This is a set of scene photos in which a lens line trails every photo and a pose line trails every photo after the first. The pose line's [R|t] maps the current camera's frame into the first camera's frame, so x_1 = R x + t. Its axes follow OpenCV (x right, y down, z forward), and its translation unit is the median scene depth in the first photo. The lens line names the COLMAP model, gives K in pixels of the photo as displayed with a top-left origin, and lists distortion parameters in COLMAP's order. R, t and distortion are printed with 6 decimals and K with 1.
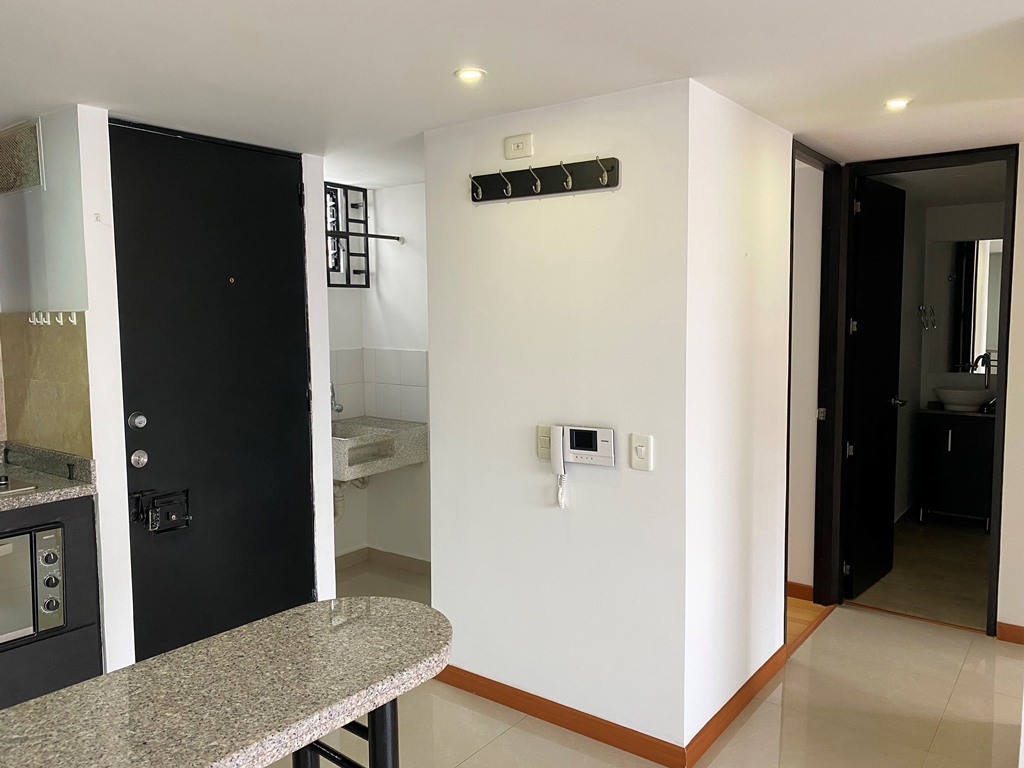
lens RADIAL K [[781.0, 0, 505.8], [0, 781.0, 376.9], [0, 0, 1]] dist [0.035507, -0.014862]
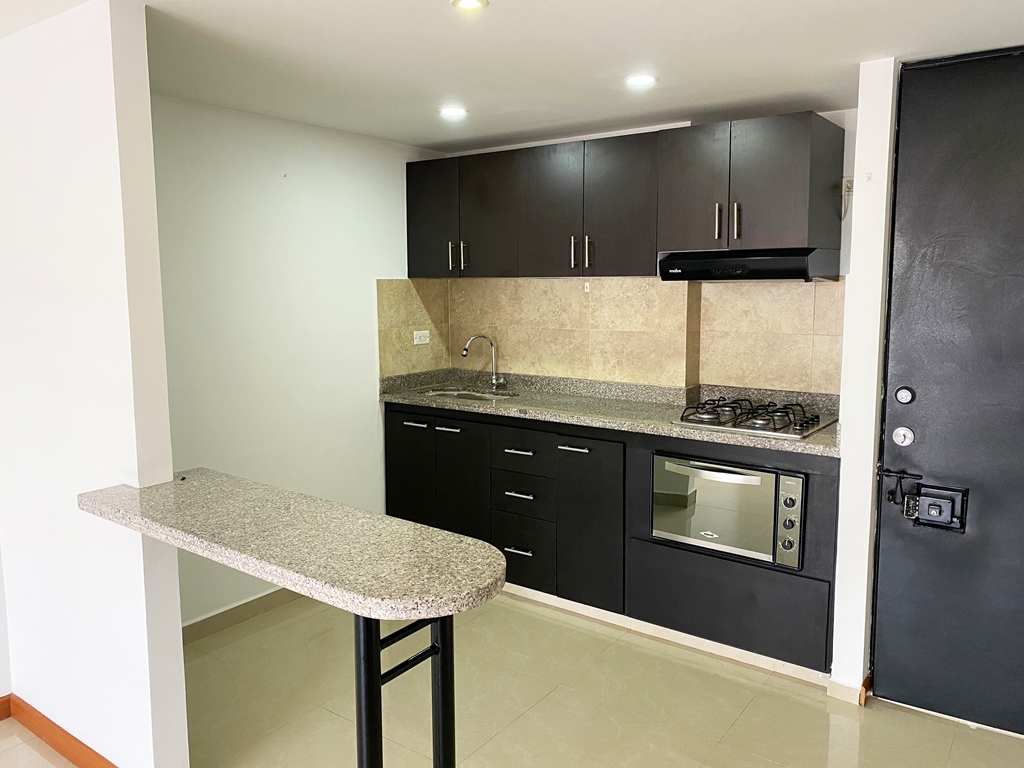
lens RADIAL K [[776.8, 0, 510.4], [0, 776.8, 376.4], [0, 0, 1]] dist [0.081602, -0.097739]
pose [[0.020820, 0.128671, -0.991469, 0.450650], [-0.079280, 0.988773, 0.126656, -0.047474], [0.996635, 0.075967, 0.030787, 0.546374]]
